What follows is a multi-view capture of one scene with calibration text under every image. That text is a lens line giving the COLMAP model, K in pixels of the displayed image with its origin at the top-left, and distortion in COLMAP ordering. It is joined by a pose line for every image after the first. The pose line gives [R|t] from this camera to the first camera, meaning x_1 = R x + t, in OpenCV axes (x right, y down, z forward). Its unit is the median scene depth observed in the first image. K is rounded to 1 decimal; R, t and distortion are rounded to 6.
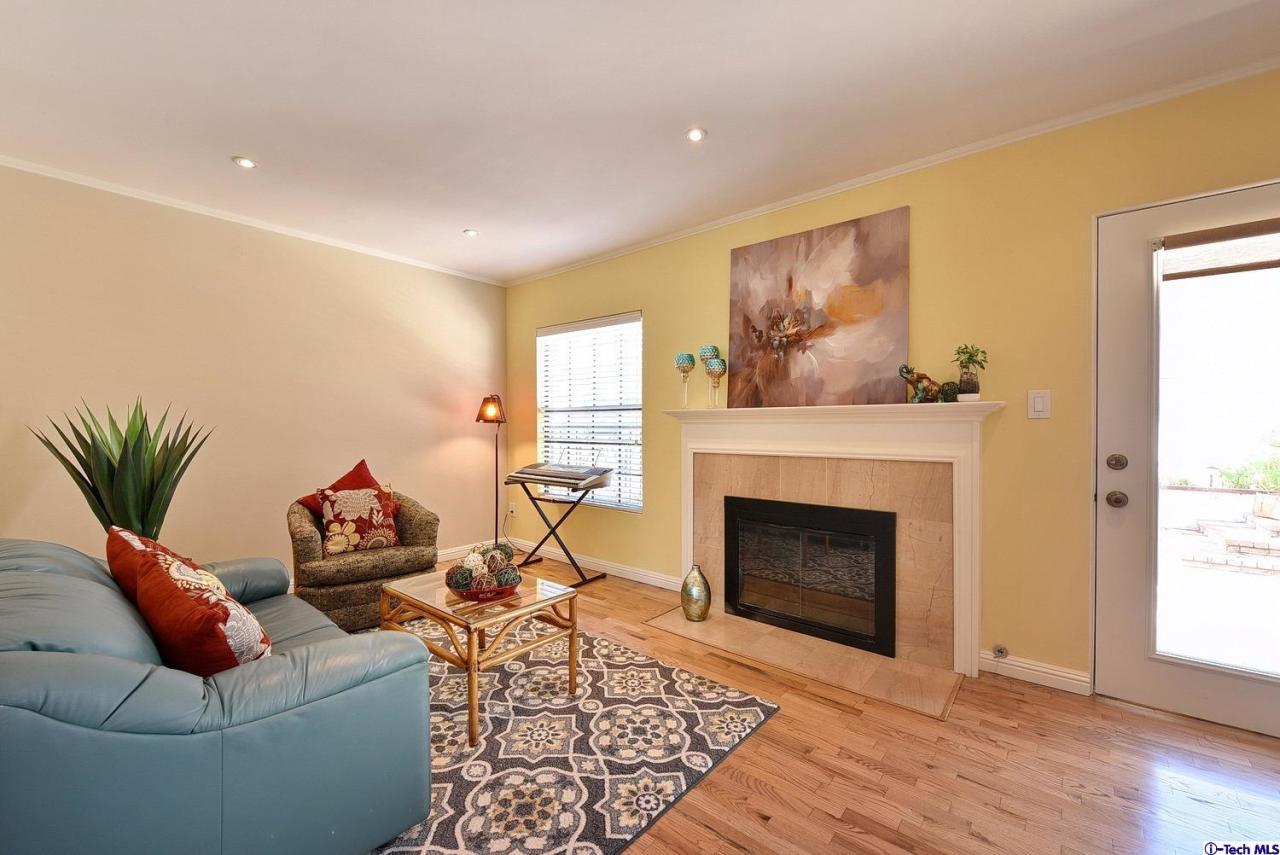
lens RADIAL K [[528.9, 0, 645.9], [0, 528.9, 433.9], [0, 0, 1]] dist [-0.017340, -0.000649]
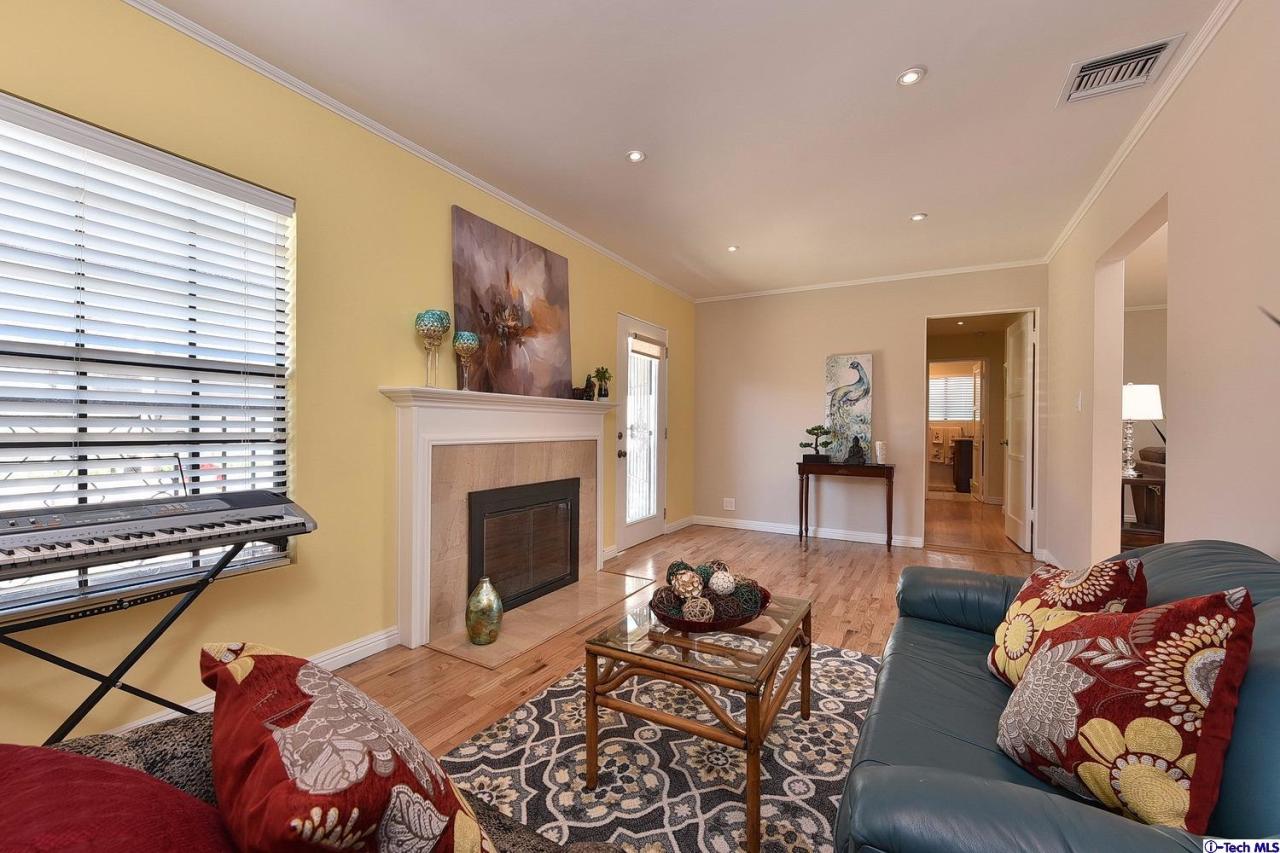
lens RADIAL K [[528.9, 0, 635.1], [0, 528.9, 430.8], [0, 0, 1]] dist [-0.017340, -0.000649]
pose [[-0.204700, -0.009407, 0.978780, -0.795193], [0.007465, 0.999910, 0.011171, 0.008763], [-0.978796, 0.009594, -0.204611, 0.963578]]
